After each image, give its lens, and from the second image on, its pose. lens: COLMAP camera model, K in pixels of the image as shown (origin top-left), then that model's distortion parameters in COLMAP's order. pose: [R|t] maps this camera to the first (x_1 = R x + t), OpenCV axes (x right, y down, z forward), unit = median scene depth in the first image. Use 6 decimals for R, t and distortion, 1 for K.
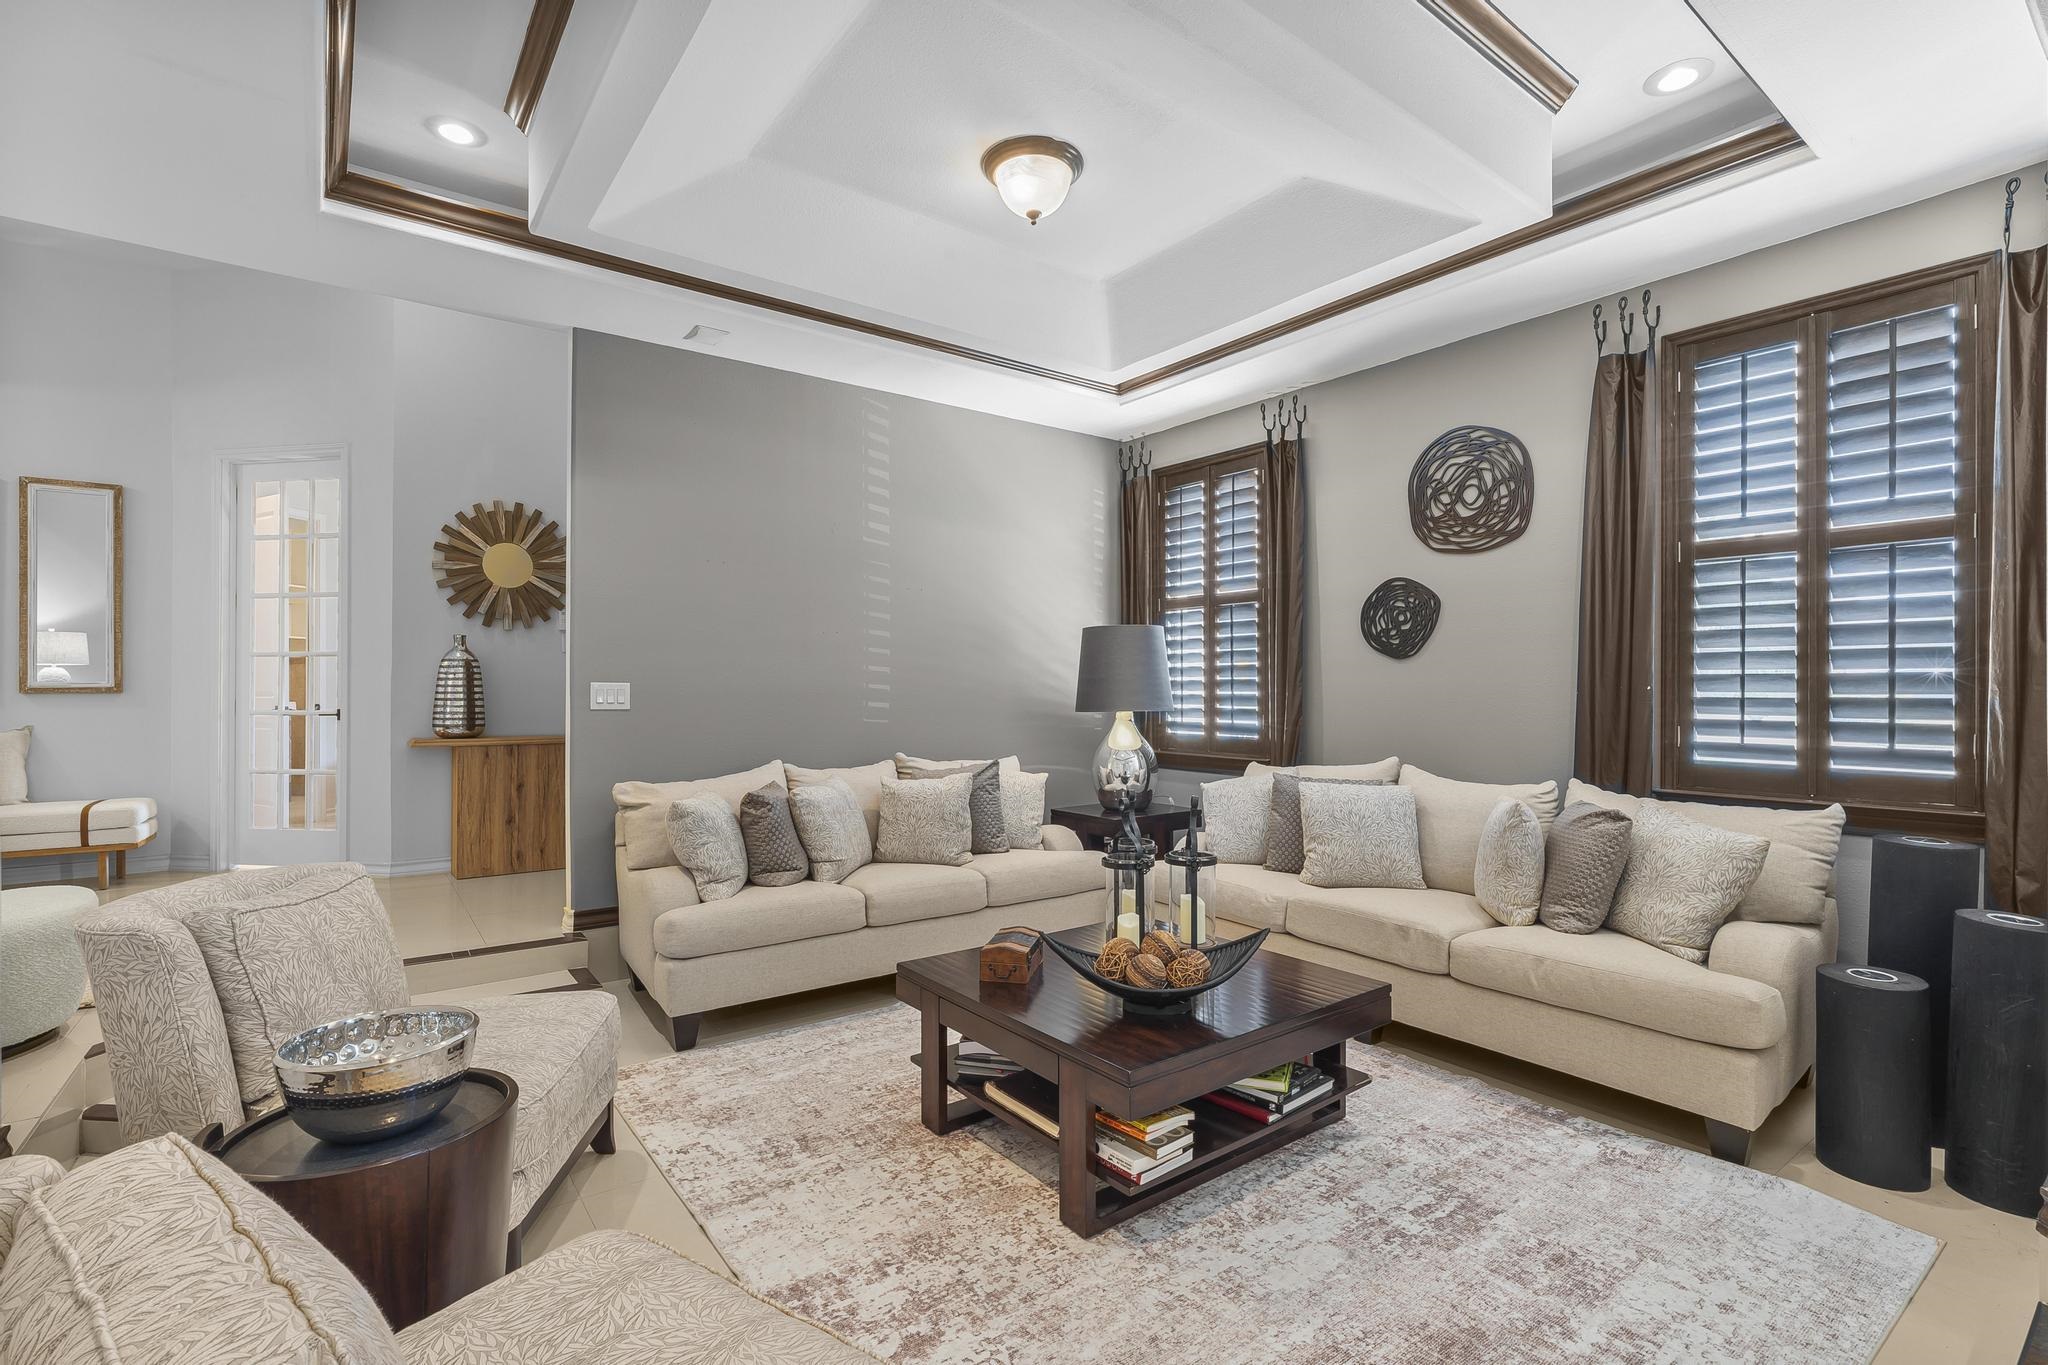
lens RADIAL K [[934.0, 0, 1001.6], [0, 934.0, 680.1], [0, 0, 1]] dist [-0.040573, 0.000318]
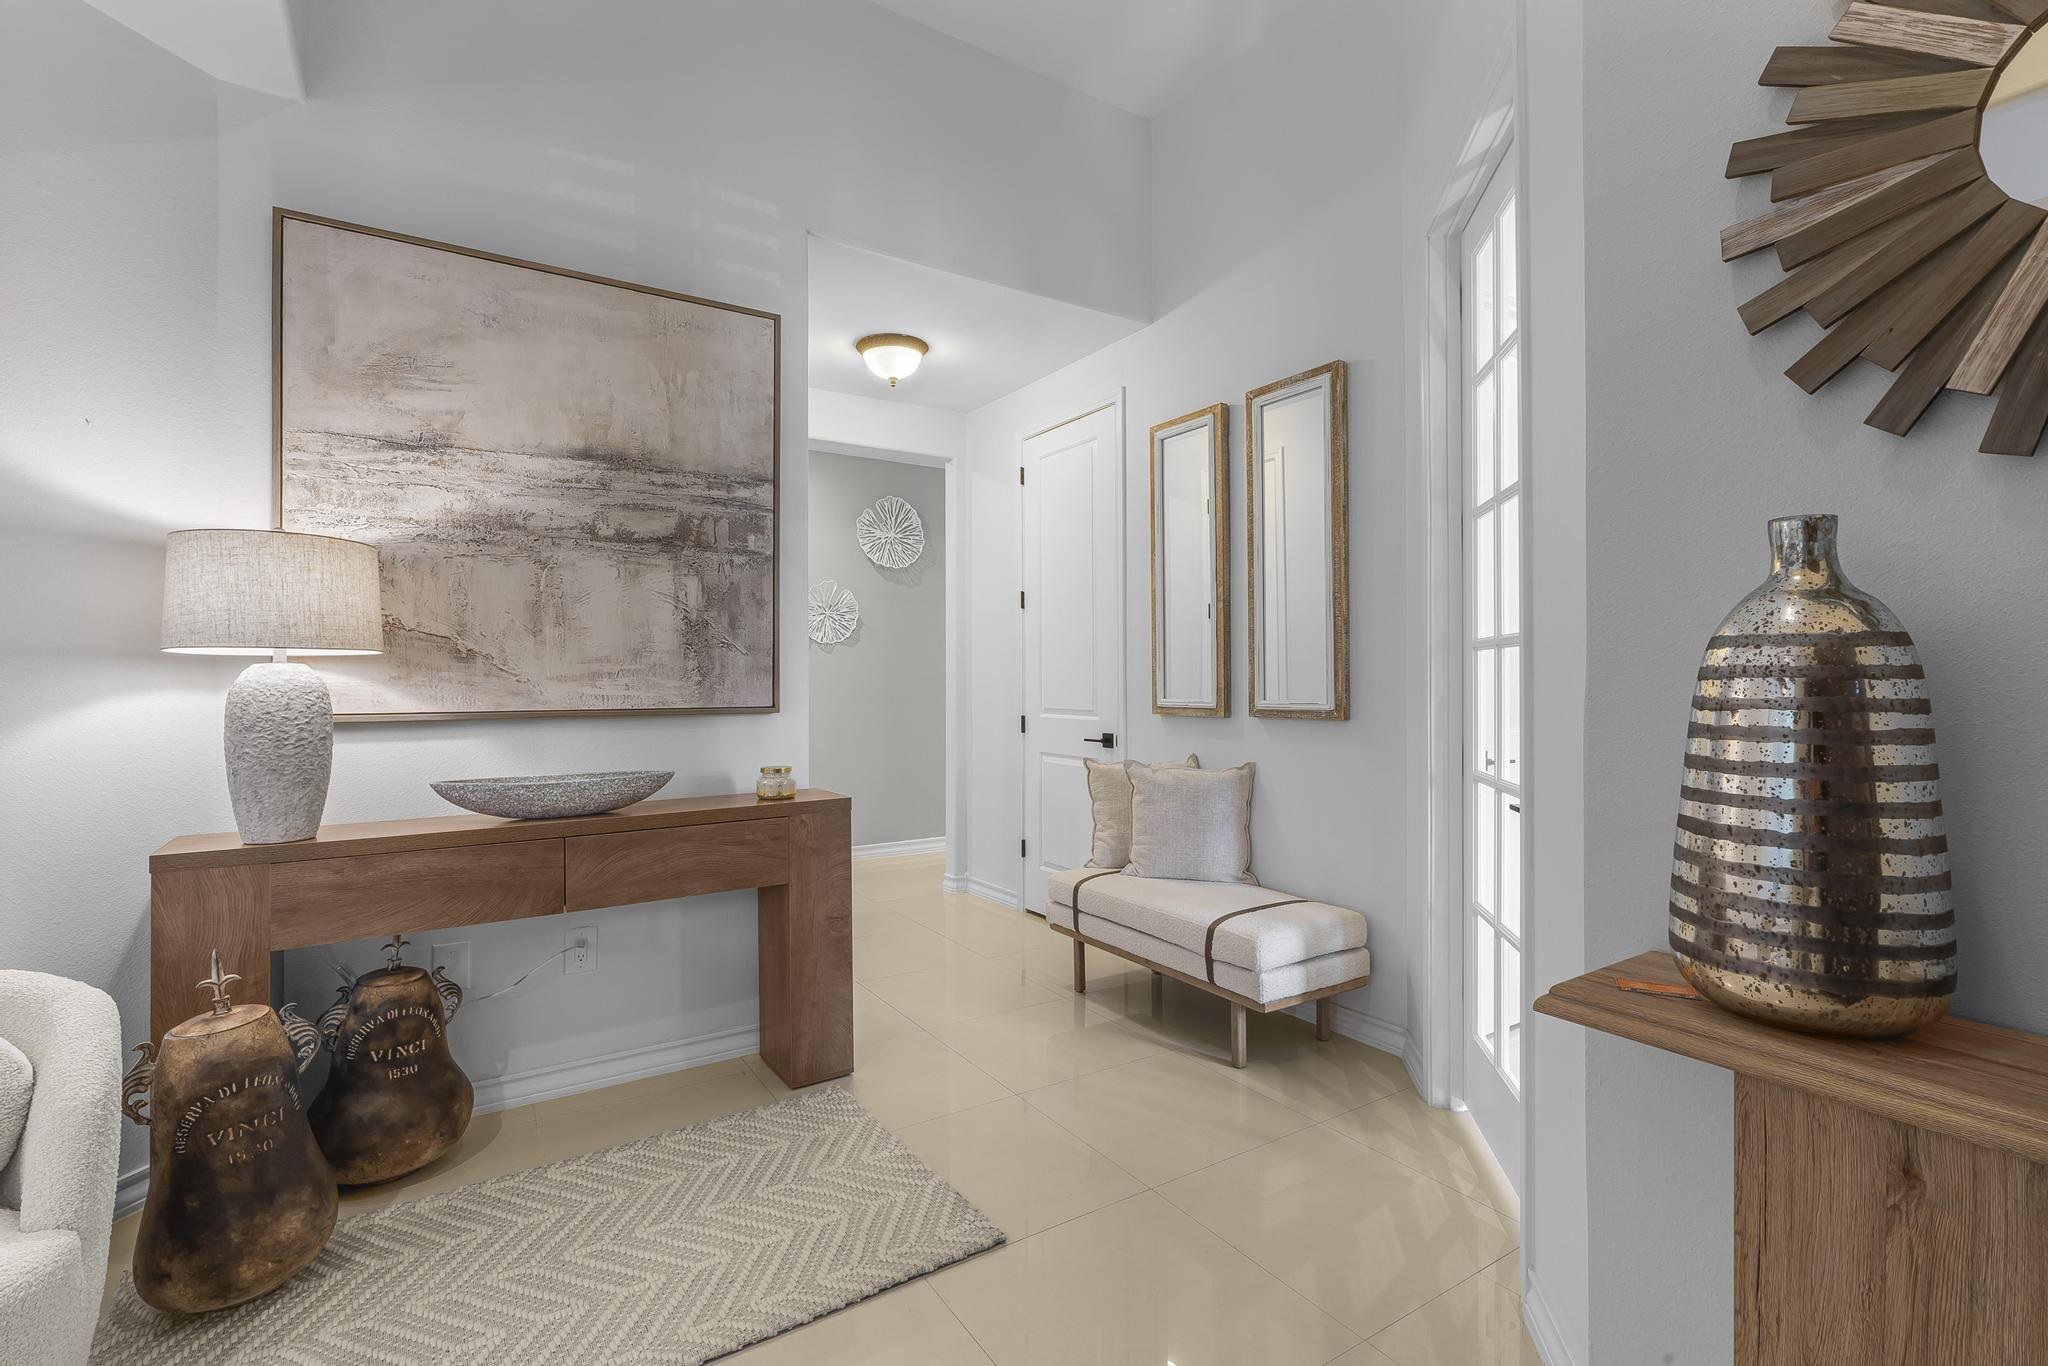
lens RADIAL K [[948.3, 0, 1008.2], [0, 948.3, 689.8], [0, 0, 1]] dist [-0.066859, 0.020177]
pose [[-0.031134, 0.011564, -0.999448, -0.305632], [0.005892, 0.999918, 0.011386, -0.011431], [0.999498, -0.005534, -0.031200, 0.665704]]
